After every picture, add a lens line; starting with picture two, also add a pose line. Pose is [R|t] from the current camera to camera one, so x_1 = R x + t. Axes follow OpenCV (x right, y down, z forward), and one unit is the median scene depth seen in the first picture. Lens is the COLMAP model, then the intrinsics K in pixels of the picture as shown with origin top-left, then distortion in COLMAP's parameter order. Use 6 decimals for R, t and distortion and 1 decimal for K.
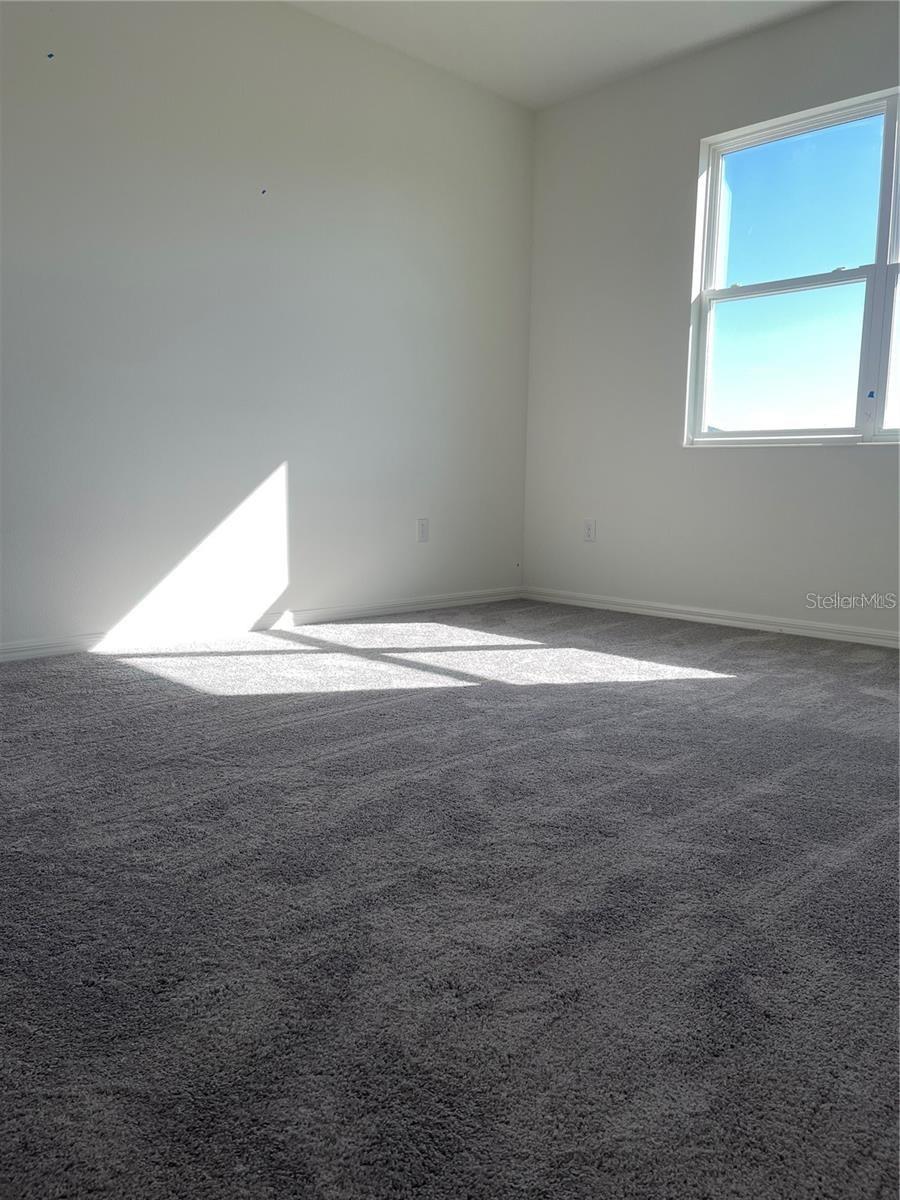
lens RADIAL K [[901.9, 0, 446.5], [0, 901.9, 602.5], [0, 0, 1]] dist [0.071357, -0.103036]
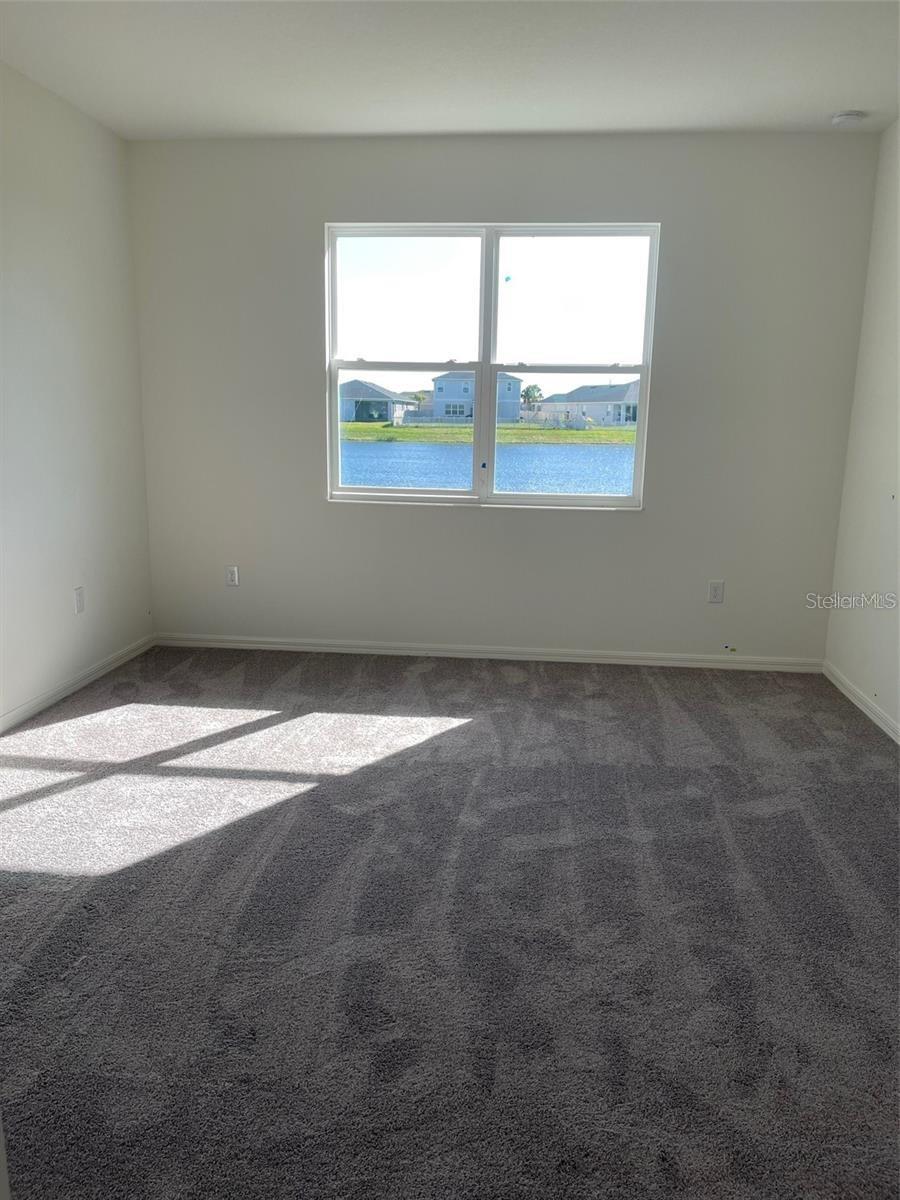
lens RADIAL K [[901.9, 0, 446.5], [0, 901.9, 602.5], [0, 0, 1]] dist [0.071357, -0.103036]
pose [[0.768961, -0.123937, 0.627168, -0.505361], [0.078670, 0.991917, 0.099560, -0.222236], [-0.634437, -0.027219, 0.772495, 0.079637]]
